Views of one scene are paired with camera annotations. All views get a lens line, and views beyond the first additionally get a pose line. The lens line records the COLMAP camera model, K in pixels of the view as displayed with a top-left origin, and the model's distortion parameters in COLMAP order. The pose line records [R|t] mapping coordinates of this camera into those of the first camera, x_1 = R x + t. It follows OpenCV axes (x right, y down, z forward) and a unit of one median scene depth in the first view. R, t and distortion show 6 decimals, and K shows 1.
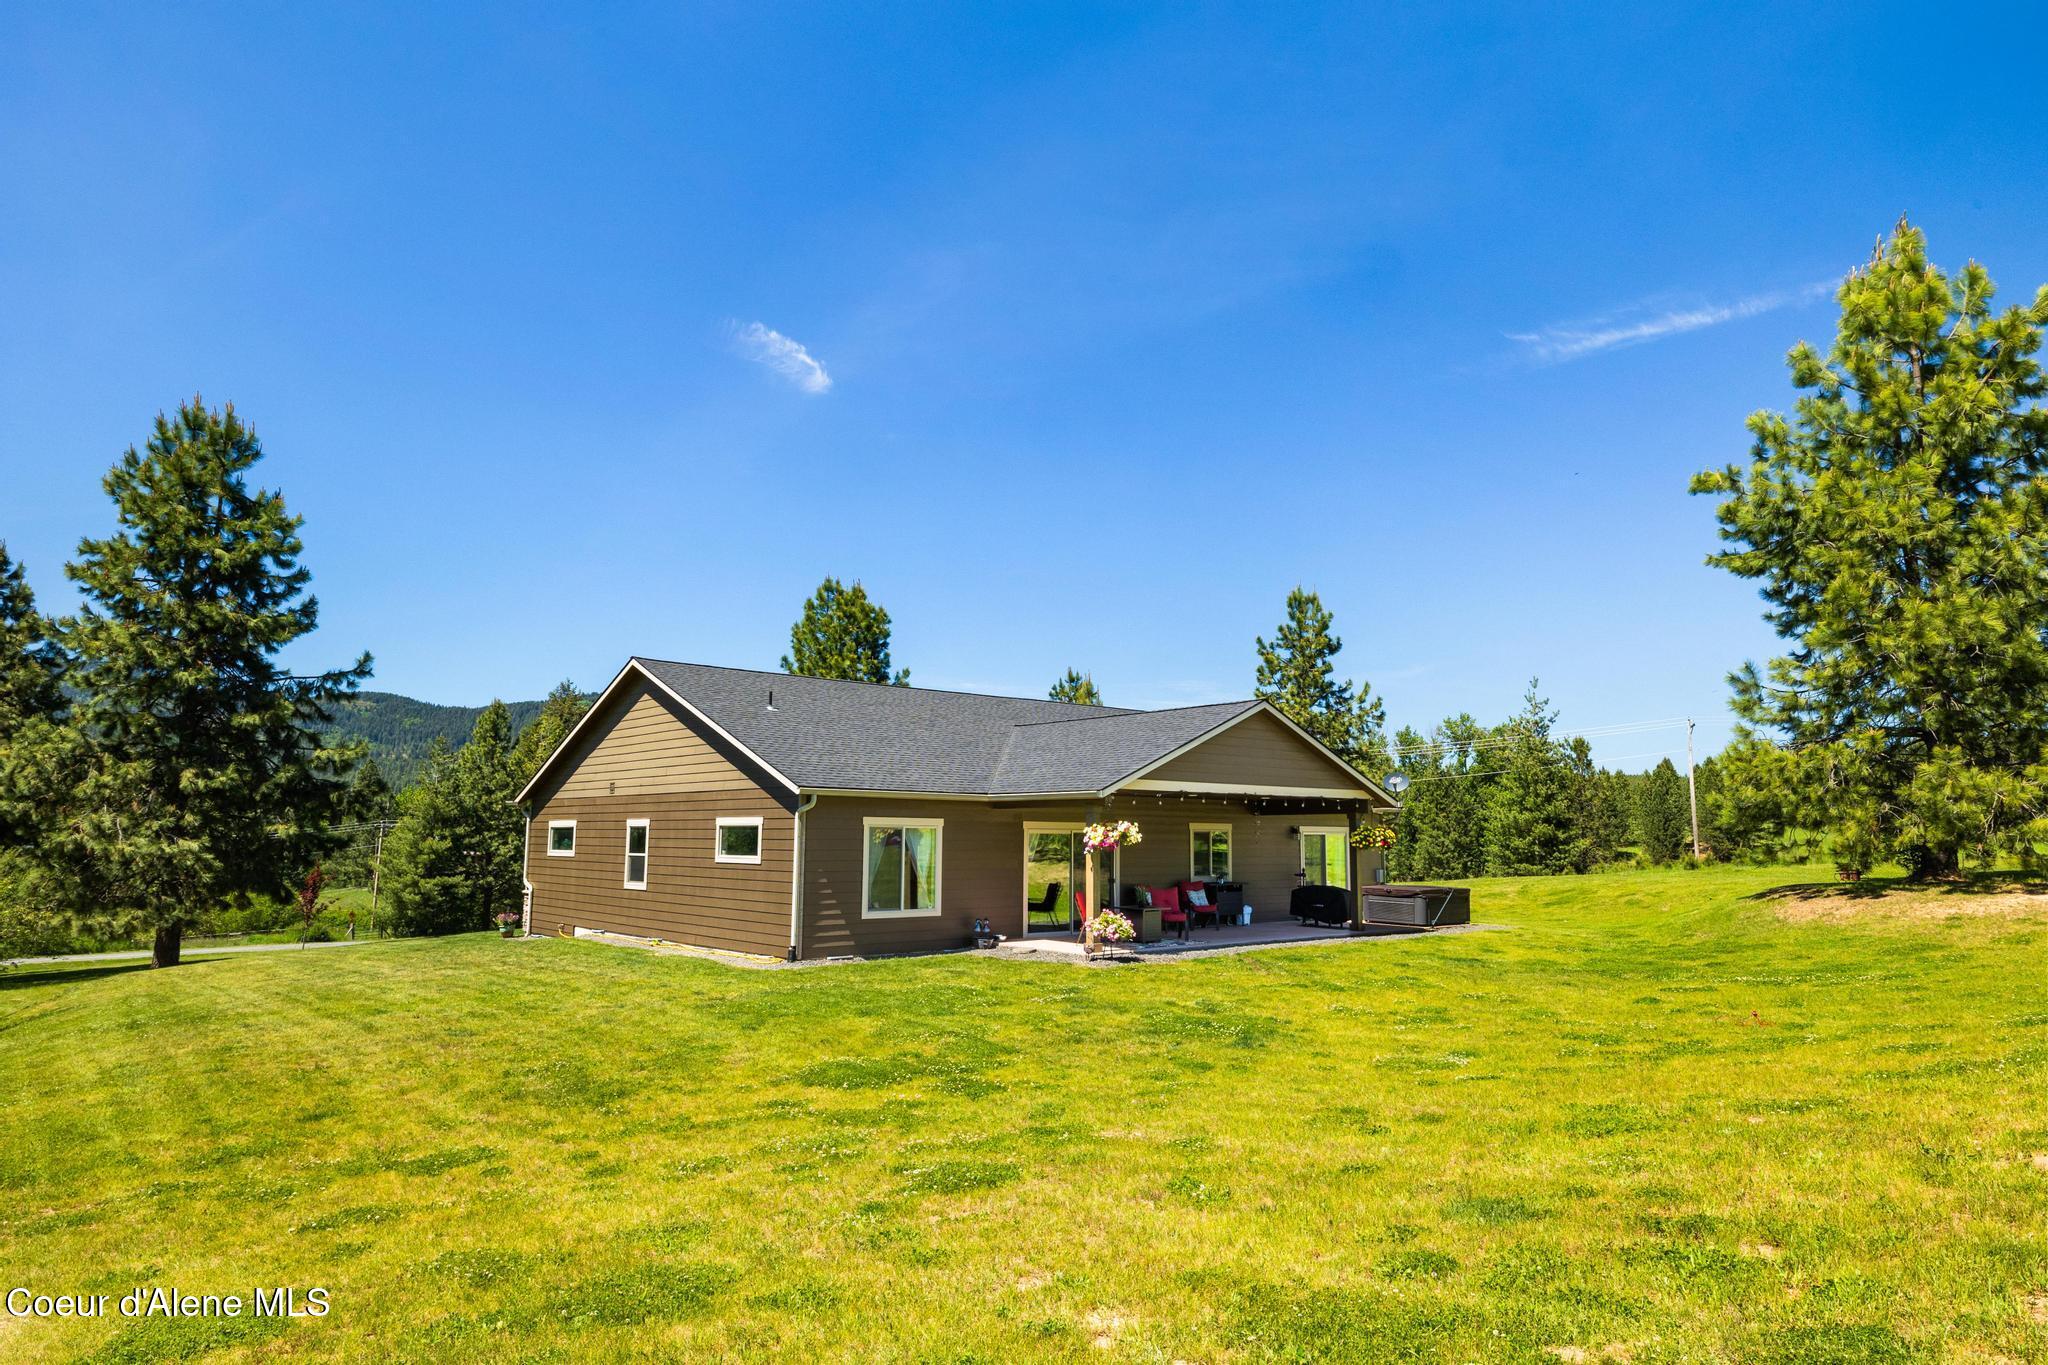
lens RADIAL K [[1234.7, 0, 1024.0], [0, 1234.7, 682.5], [0, 0, 1]] dist [-0.001719, 0.000760]
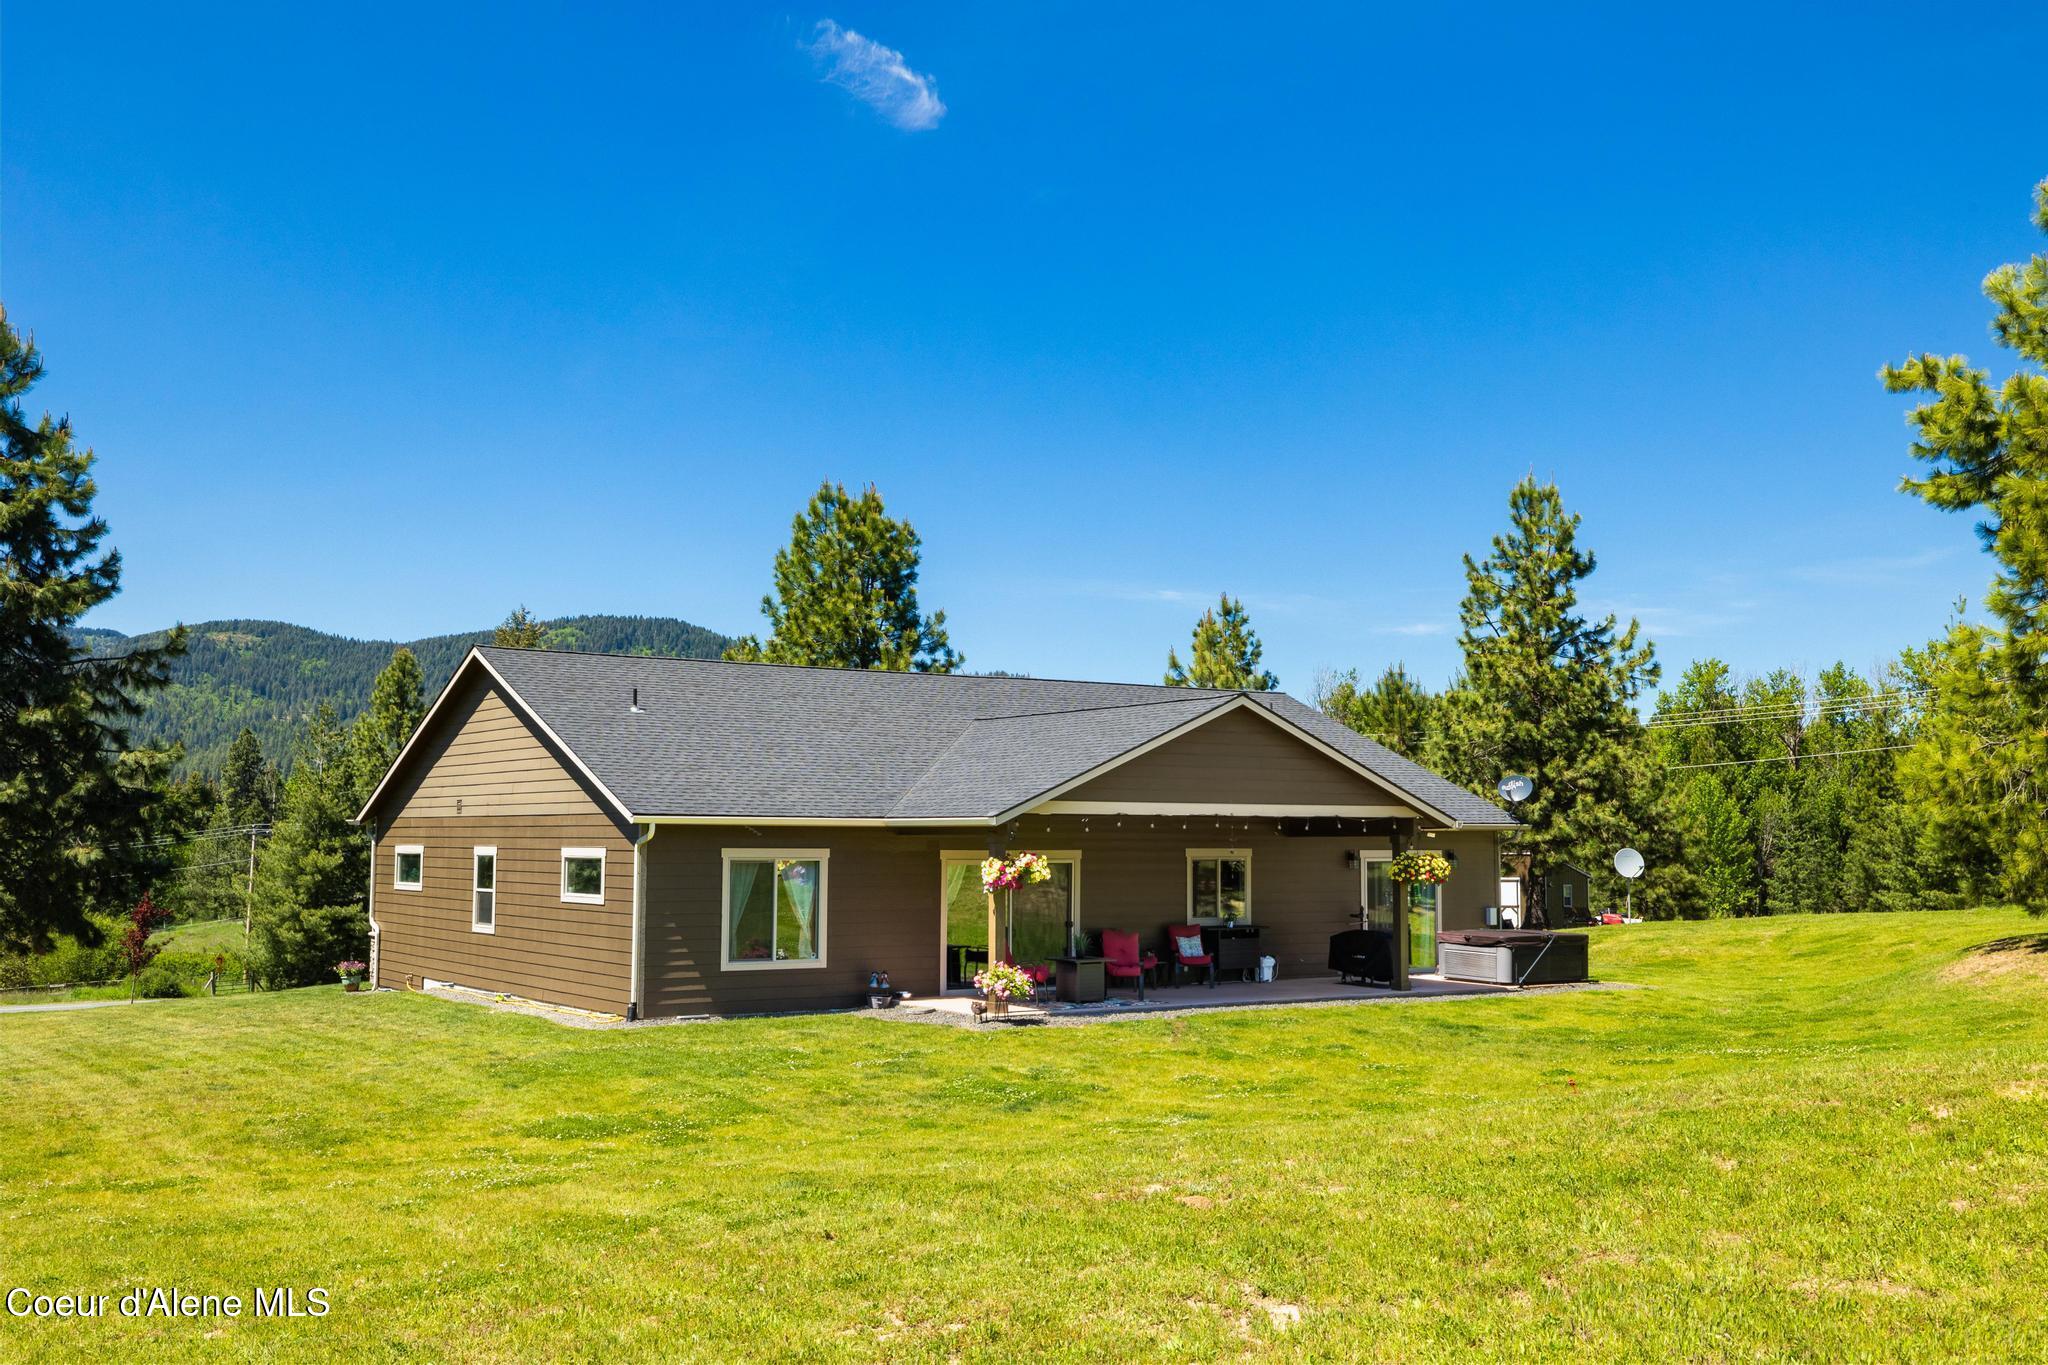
lens RADIAL K [[2006.5, 0, 1024.0], [0, 2006.5, 682.5], [0, 0, 1]] dist [0.009067, -0.019522]
pose [[0.992526, -0.011633, -0.121480, 0.182252], [0.017319, 0.998798, 0.045858, -0.046446], [0.120801, -0.047619, 0.991534, -0.233584]]
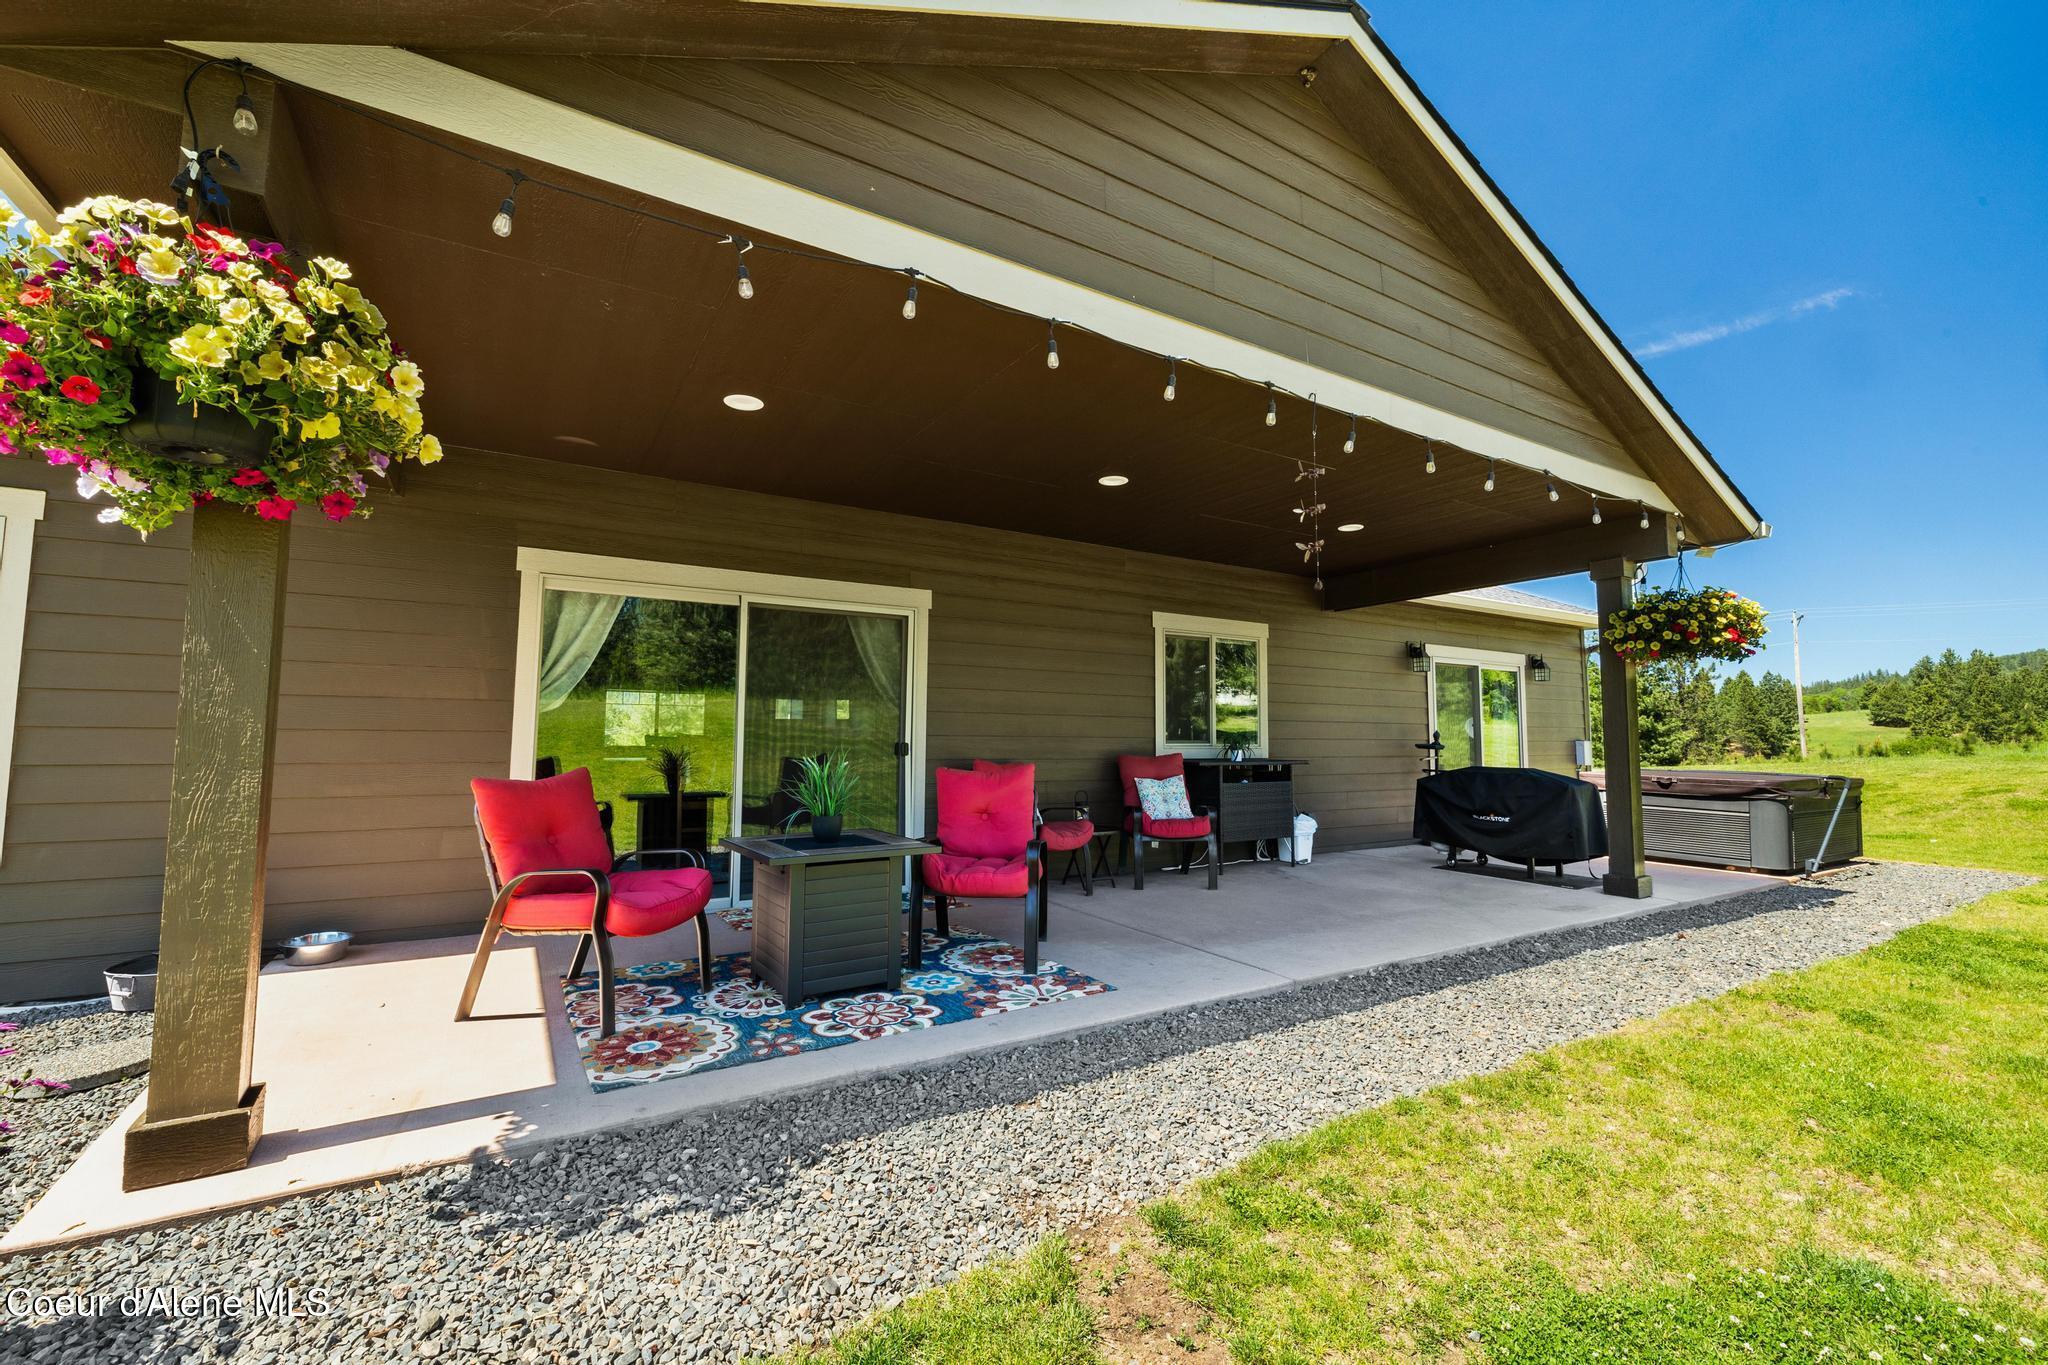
lens RADIAL K [[853.3, 0, 1029.4], [0, 853.3, 673.9], [0, 0, 1]] dist [-0.004665, 0.000072]
pose [[0.986680, -0.012380, -0.162202, 0.135823], [0.019539, 0.998900, 0.042618, 0.118699], [0.161496, -0.045220, 0.985837, 0.701603]]
